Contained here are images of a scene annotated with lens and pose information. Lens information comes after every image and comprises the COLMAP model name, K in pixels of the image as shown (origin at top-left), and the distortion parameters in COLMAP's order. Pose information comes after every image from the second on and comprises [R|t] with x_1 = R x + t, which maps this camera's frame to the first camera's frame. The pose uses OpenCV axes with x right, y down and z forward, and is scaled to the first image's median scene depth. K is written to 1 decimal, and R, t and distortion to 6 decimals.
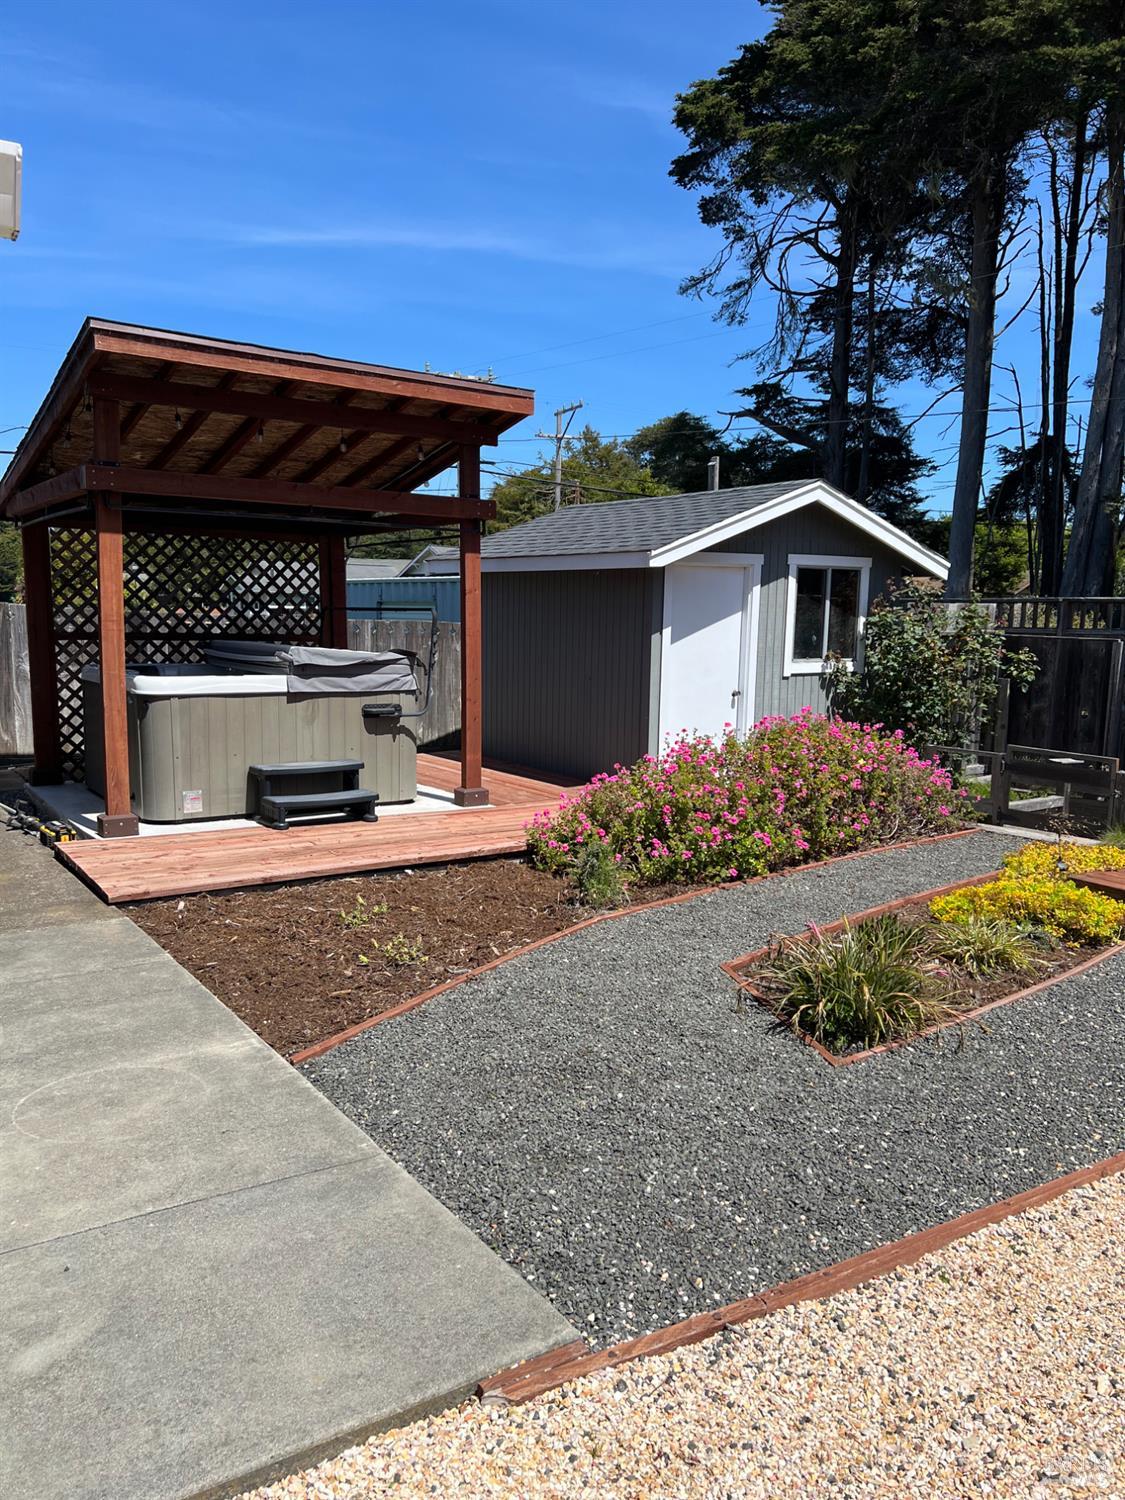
lens RADIAL K [[1109.2, 0, 562.5], [0, 1109.2, 750.0], [0, 0, 1]] dist [0.044790, -0.042073]
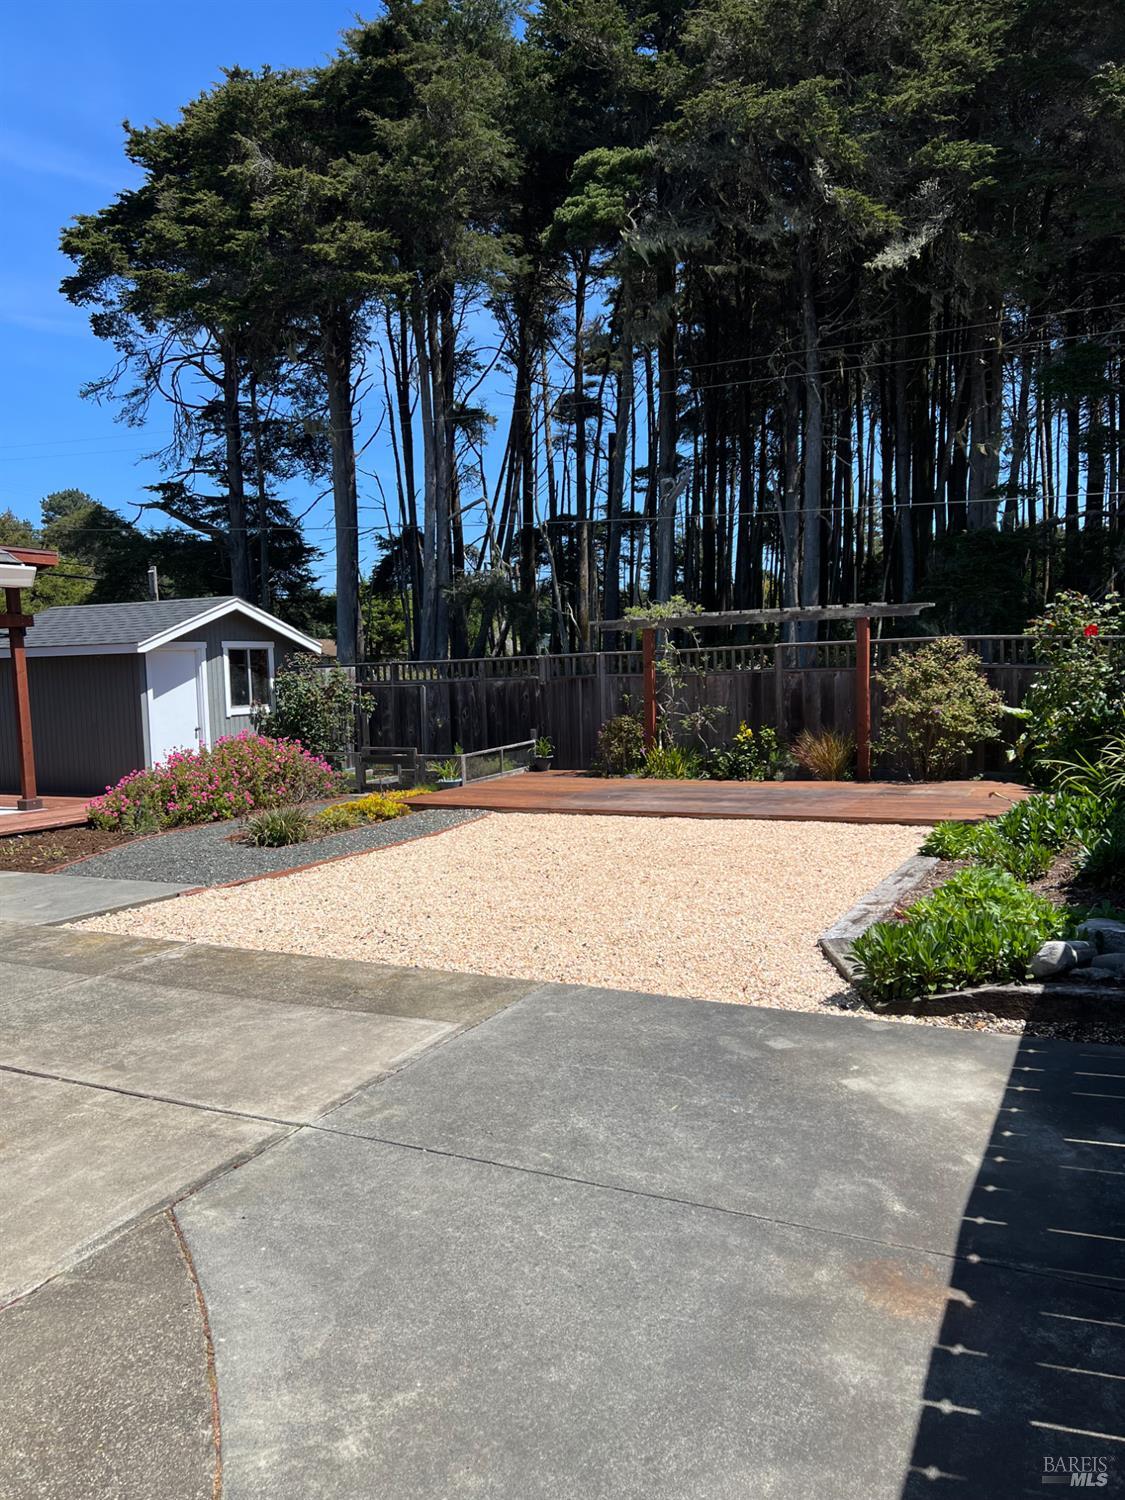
lens RADIAL K [[1132.0, 0, 561.1], [0, 1132.0, 783.4], [0, 0, 1]] dist [0.045310, -0.044014]
pose [[0.875208, -0.089223, 0.475448, -0.055283], [0.103078, 0.994669, -0.003087, 0.027803], [-0.472638, 0.051710, 0.879739, -0.220427]]
